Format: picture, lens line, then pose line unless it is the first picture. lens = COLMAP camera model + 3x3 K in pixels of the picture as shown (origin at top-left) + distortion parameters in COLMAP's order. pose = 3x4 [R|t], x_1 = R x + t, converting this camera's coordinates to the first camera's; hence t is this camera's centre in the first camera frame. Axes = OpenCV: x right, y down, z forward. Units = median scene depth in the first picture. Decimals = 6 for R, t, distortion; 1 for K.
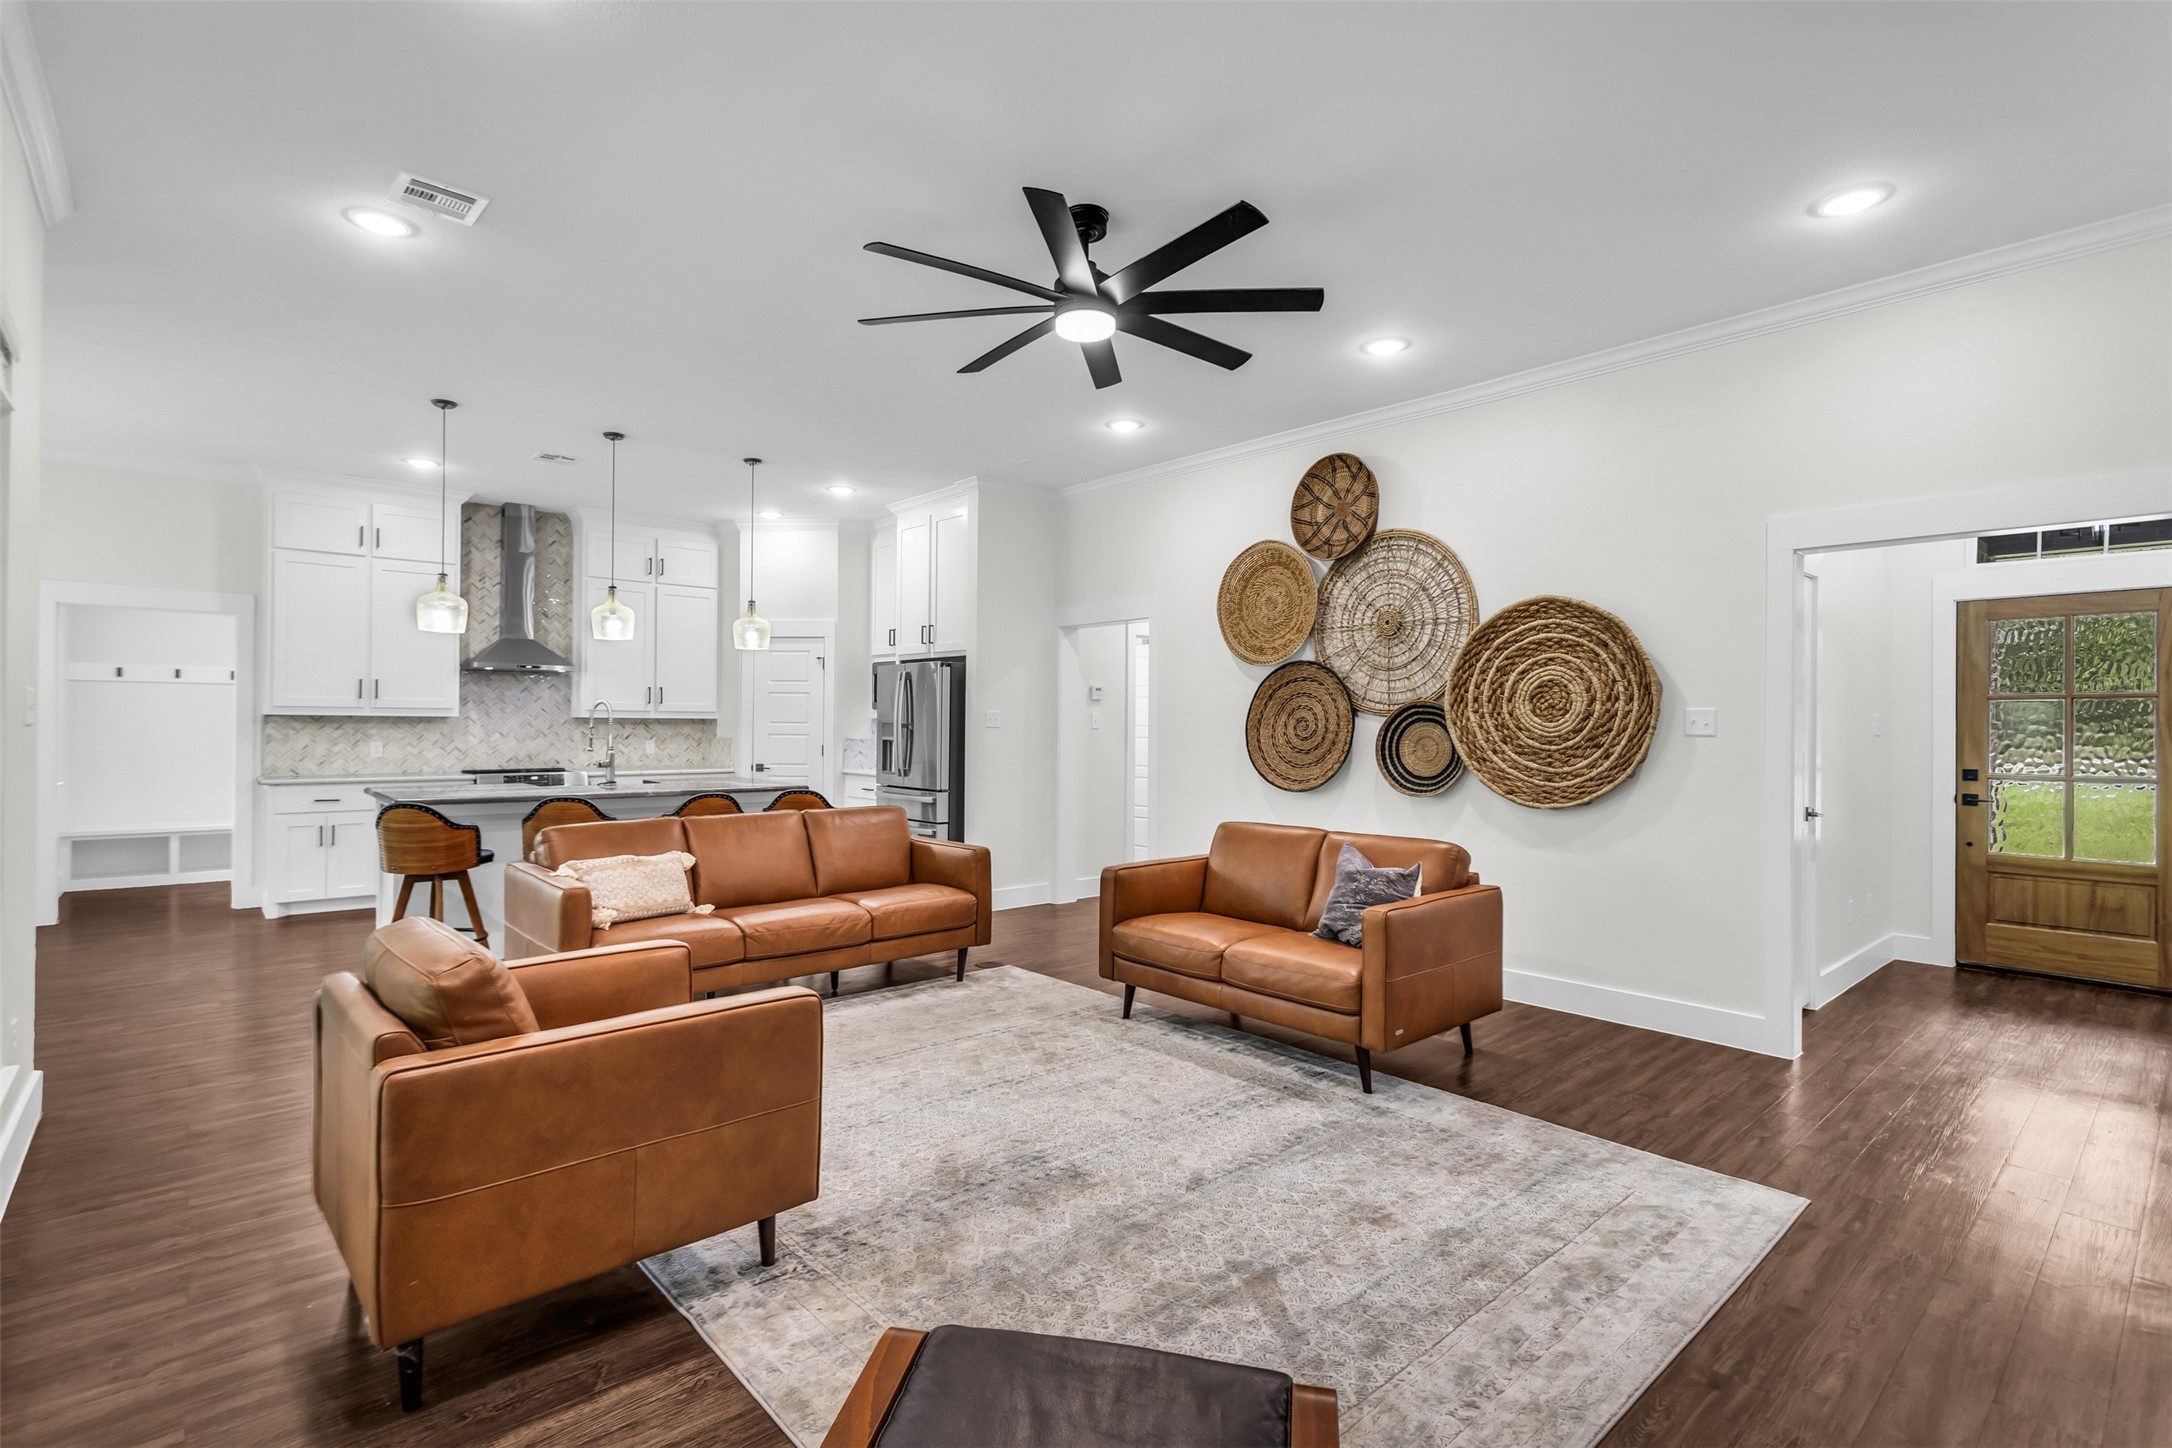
lens RADIAL K [[1025.3, 0, 1080.8], [0, 1025.3, 718.9], [0, 0, 1]] dist [0.000462, 0.000478]
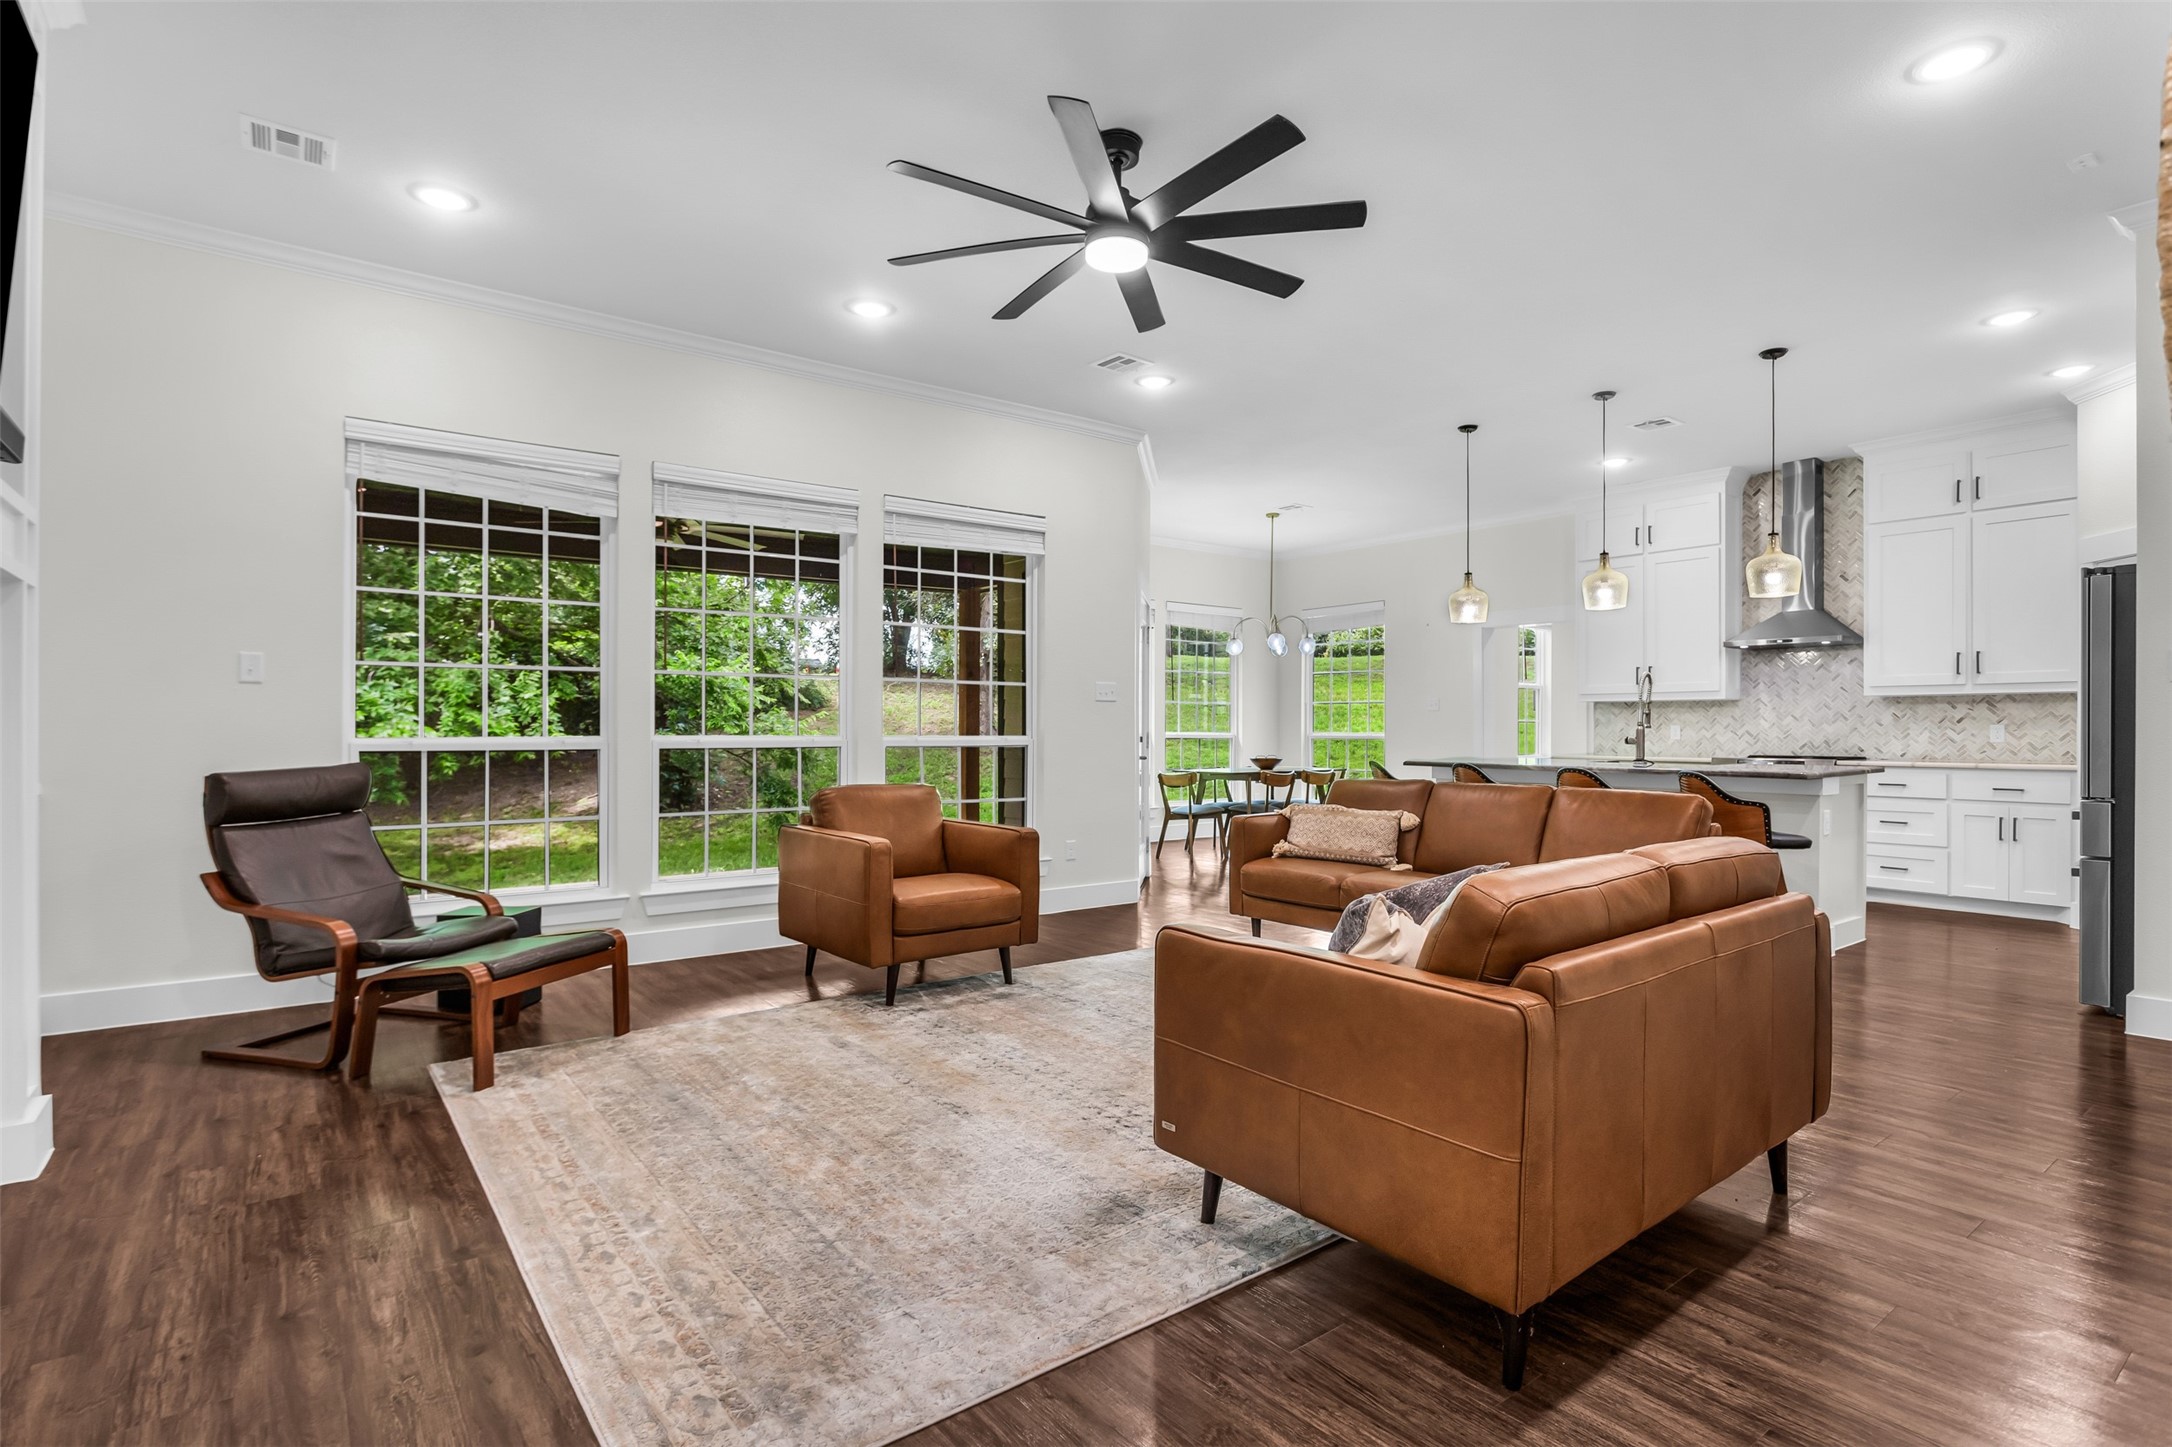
lens RADIAL K [[1060.9, 0, 1078.1], [0, 1060.9, 725.0], [0, 0, 1]] dist [-0.007942, 0.000149]
pose [[-0.075080, -0.010380, -0.997123, 0.599778], [0.003329, 0.999938, -0.010660, 0.042319], [0.997172, -0.004119, -0.075041, 0.619292]]
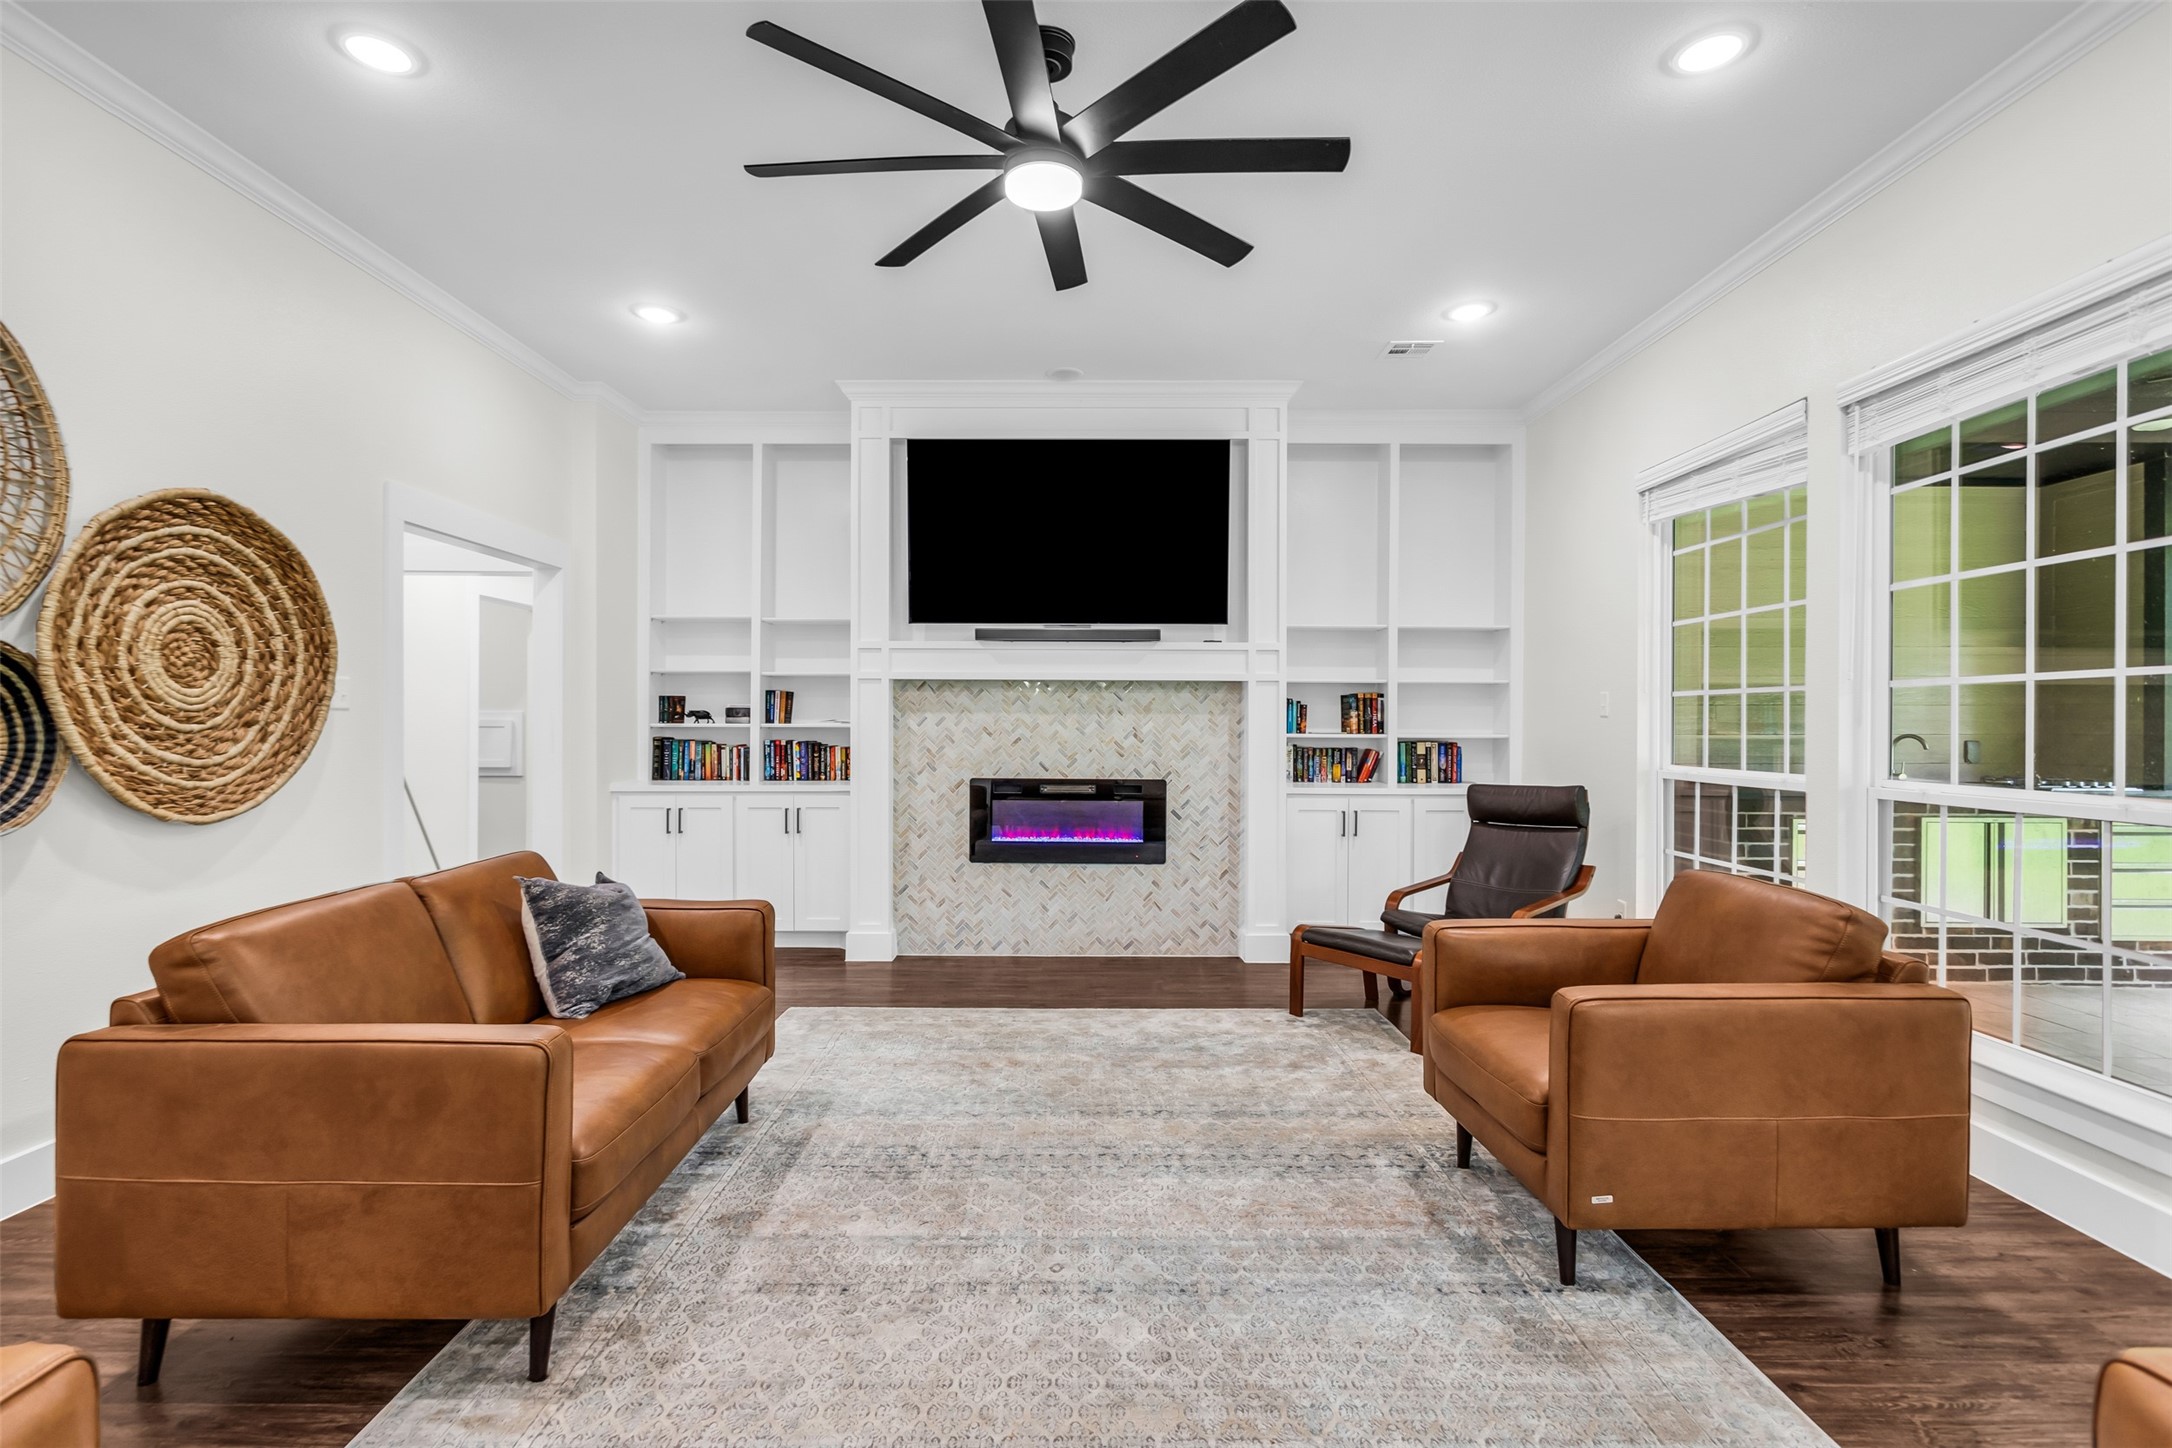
lens RADIAL K [[1009.3, 0, 1083.4], [0, 1009.3, 724.7], [0, 0, 1]] dist [-0.001795, 0.000048]
pose [[-0.748438, -0.012683, 0.663083, -0.316515], [-0.013956, 0.999897, 0.003374, 0.013871], [-0.663057, -0.006729, -0.748538, 0.926589]]
